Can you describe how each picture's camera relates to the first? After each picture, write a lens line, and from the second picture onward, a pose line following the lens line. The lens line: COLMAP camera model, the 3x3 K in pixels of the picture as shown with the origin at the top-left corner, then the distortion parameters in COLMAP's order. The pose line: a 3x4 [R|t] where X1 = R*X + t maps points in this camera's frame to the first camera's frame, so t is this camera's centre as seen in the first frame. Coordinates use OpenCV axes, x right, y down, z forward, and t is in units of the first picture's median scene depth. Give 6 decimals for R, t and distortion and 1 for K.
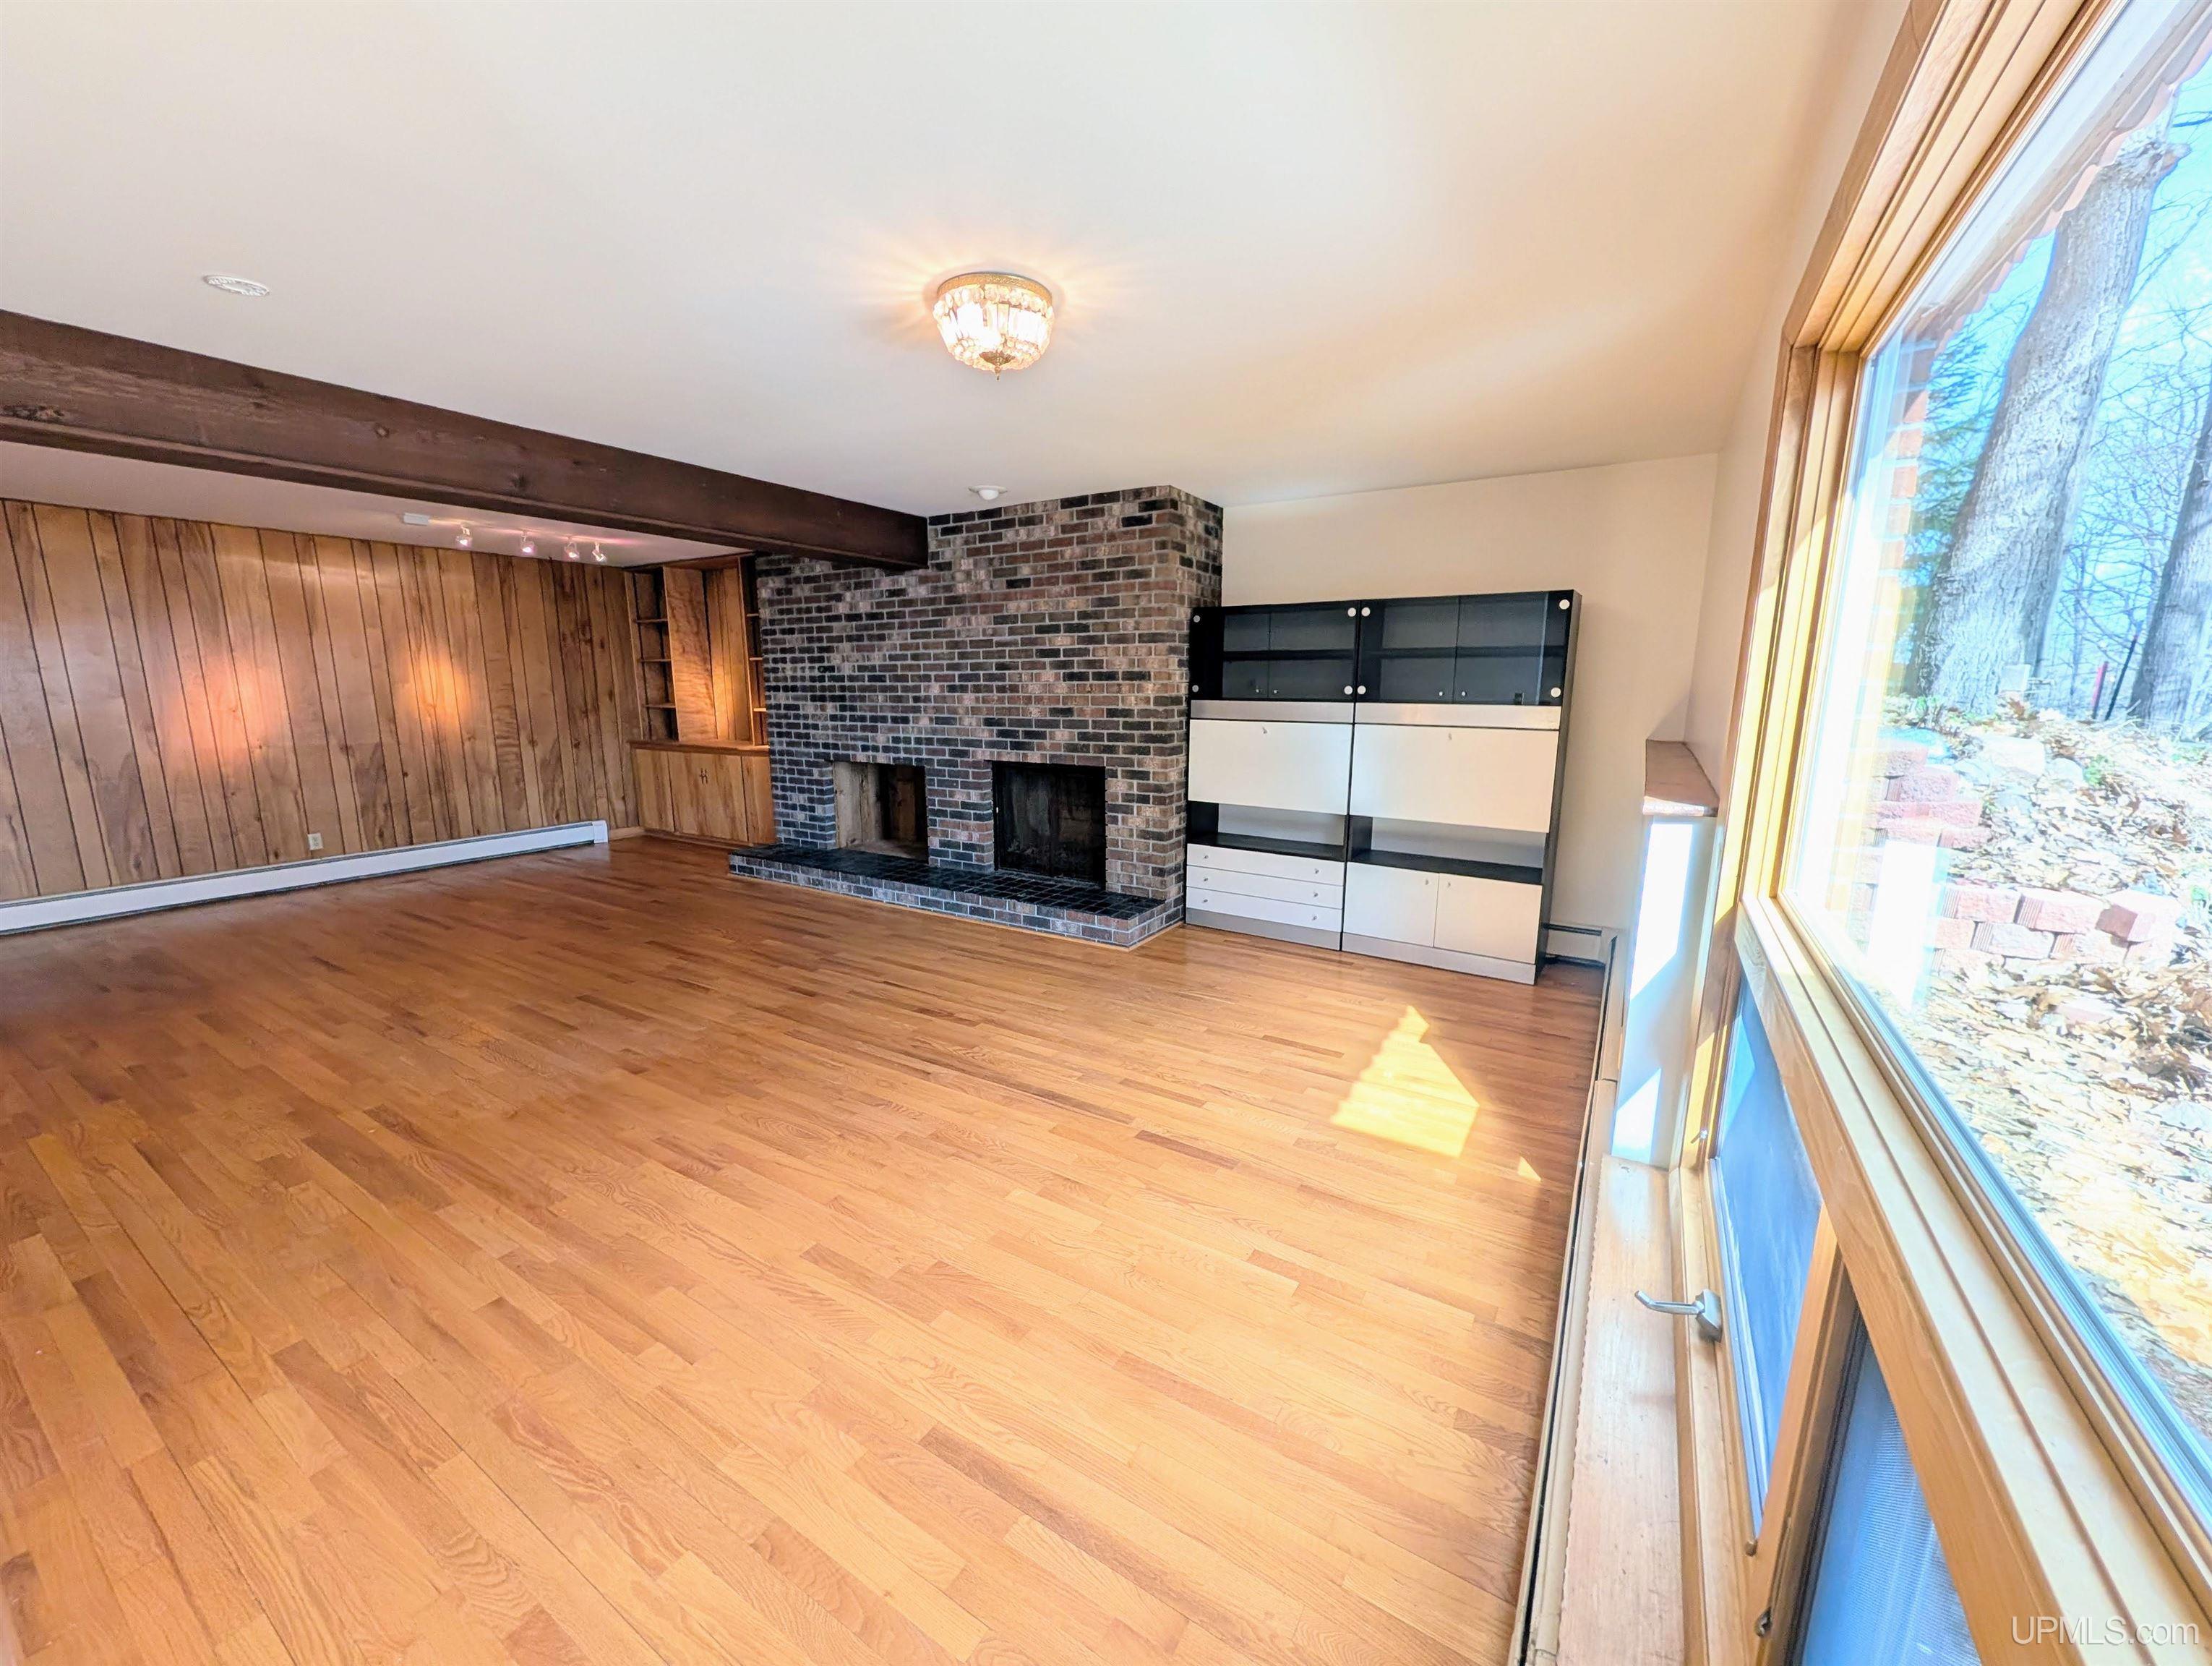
lens RADIAL K [[848.6, 0, 1109.3], [0, 848.6, 833.2], [0, 0, 1]] dist [0.000461, -0.000183]
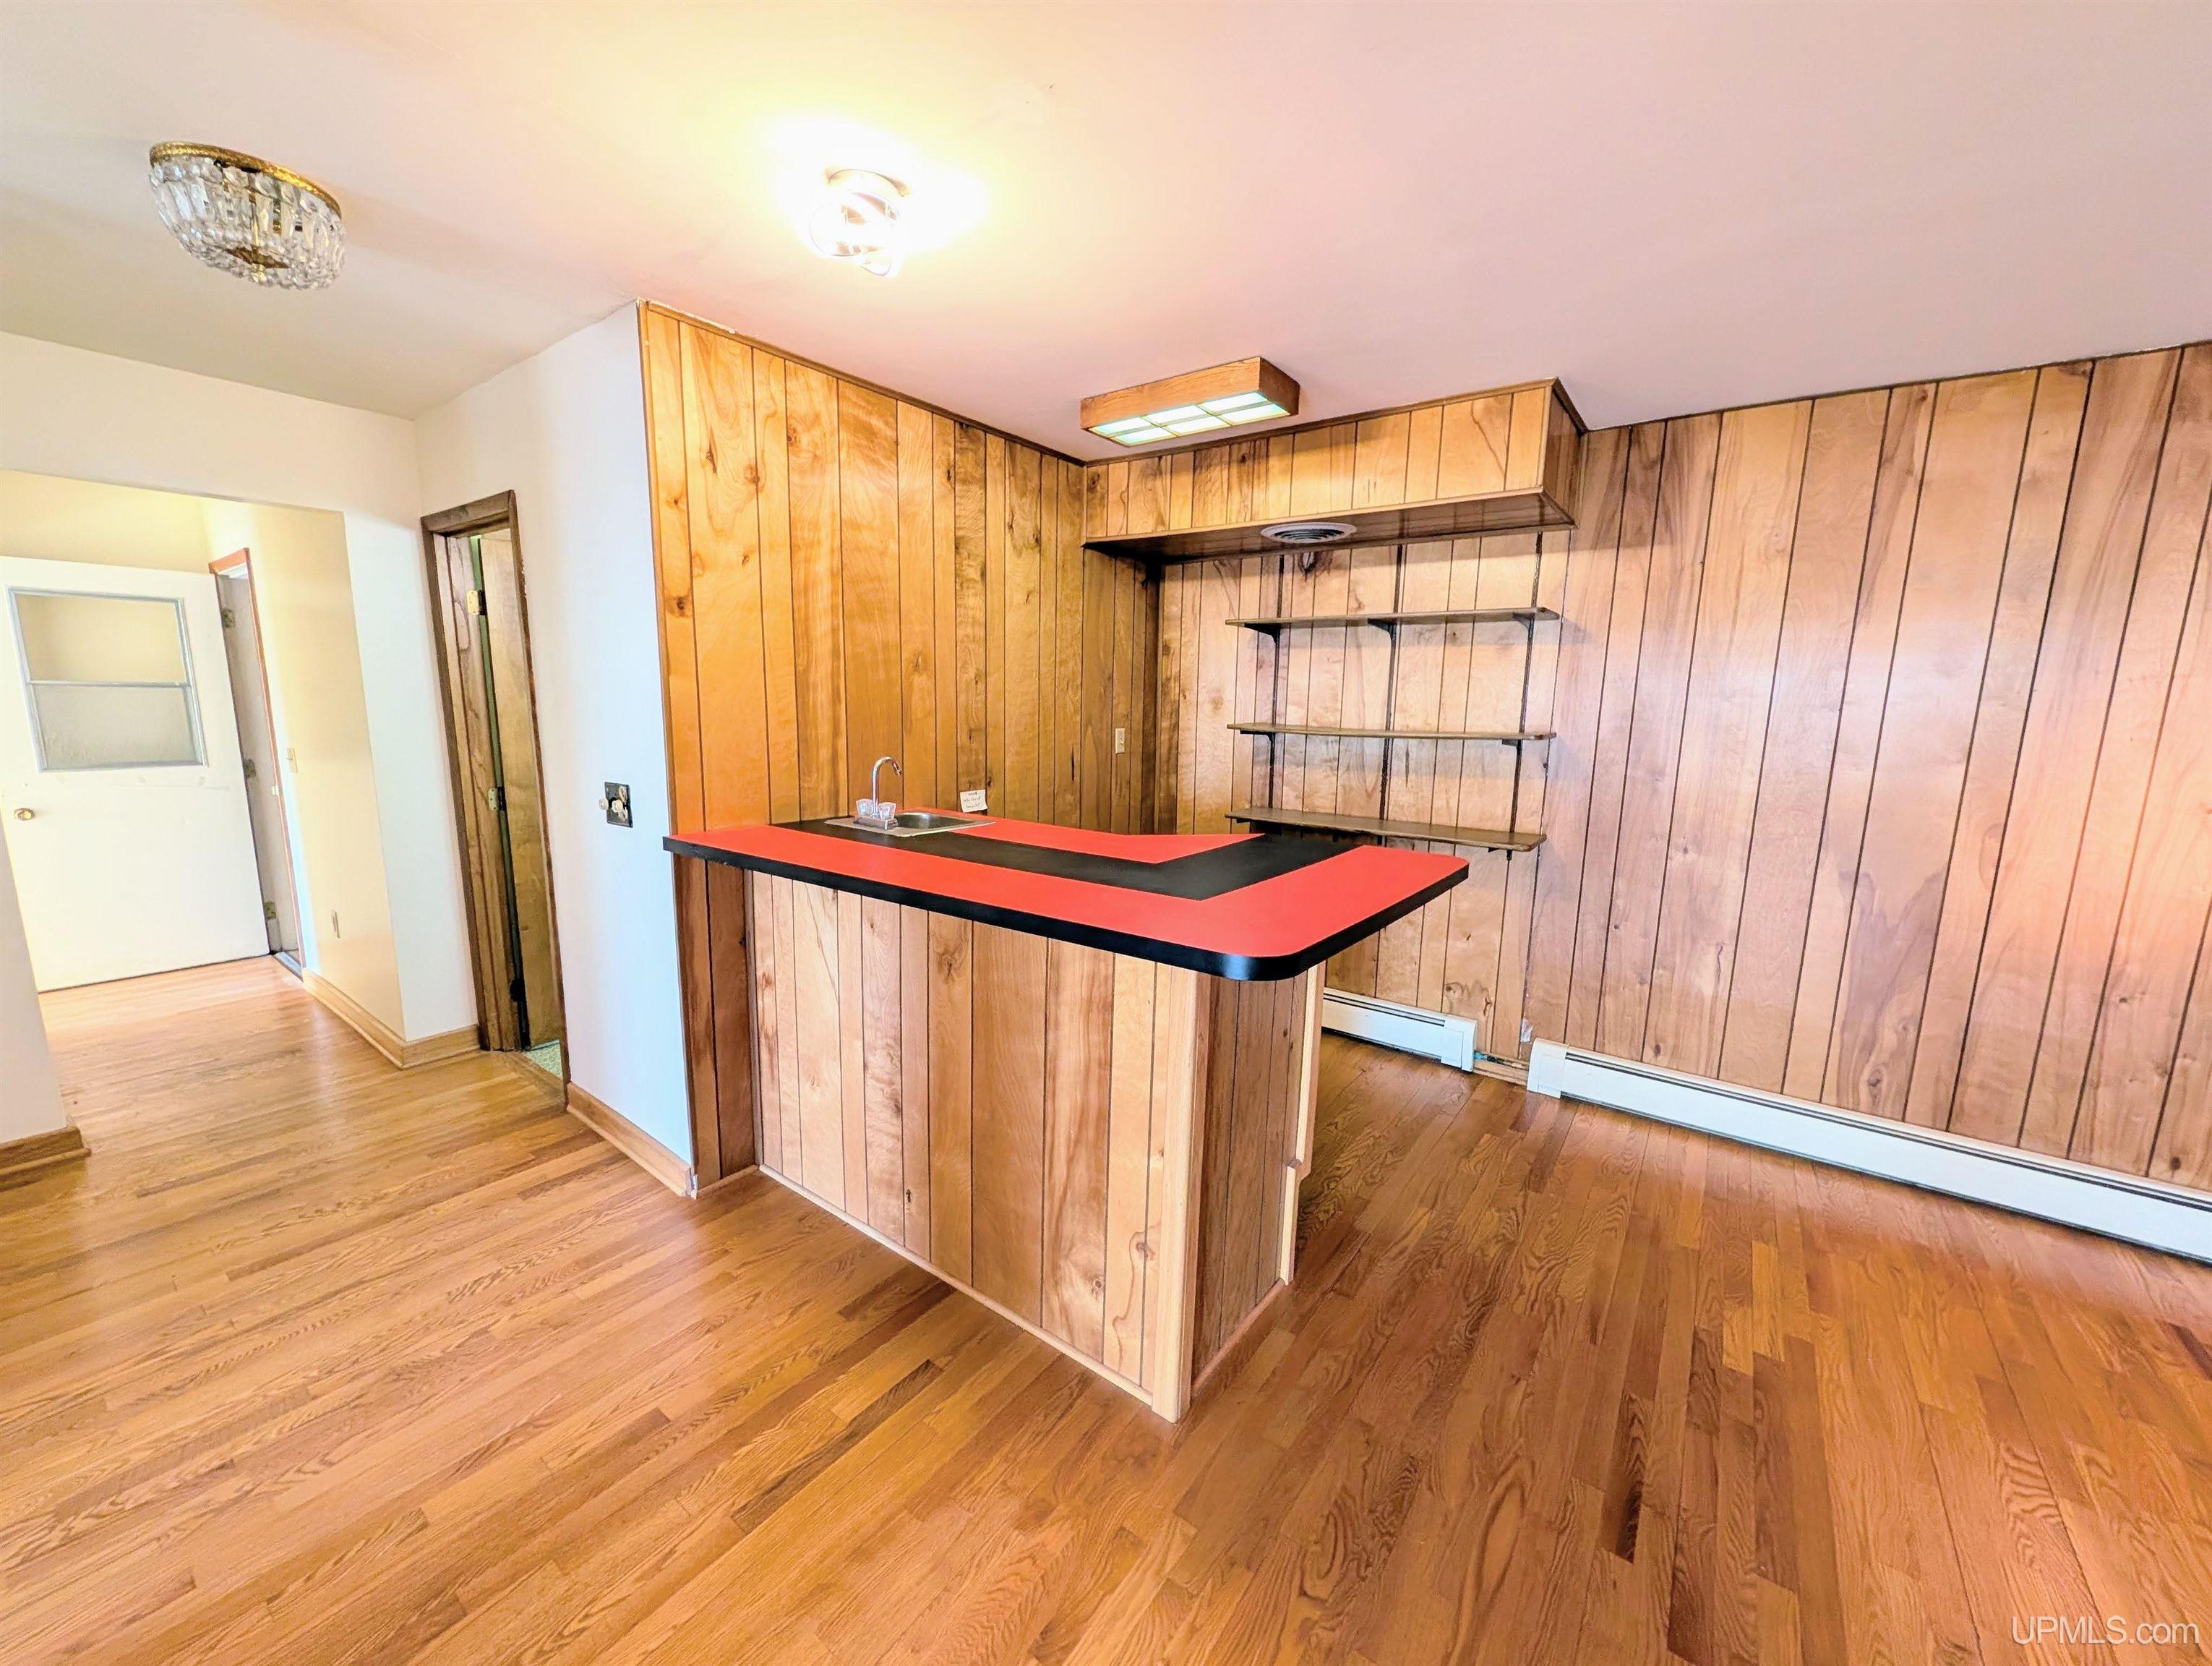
lens RADIAL K [[848.6, 0, 1099.8], [0, 848.6, 832.5], [0, 0, 1]] dist [0.000461, -0.000183]
pose [[-0.088953, 0.154468, -0.983985, -0.606163], [-0.193957, 0.966304, 0.169226, -0.102913], [0.976969, 0.205904, -0.055995, 0.526847]]
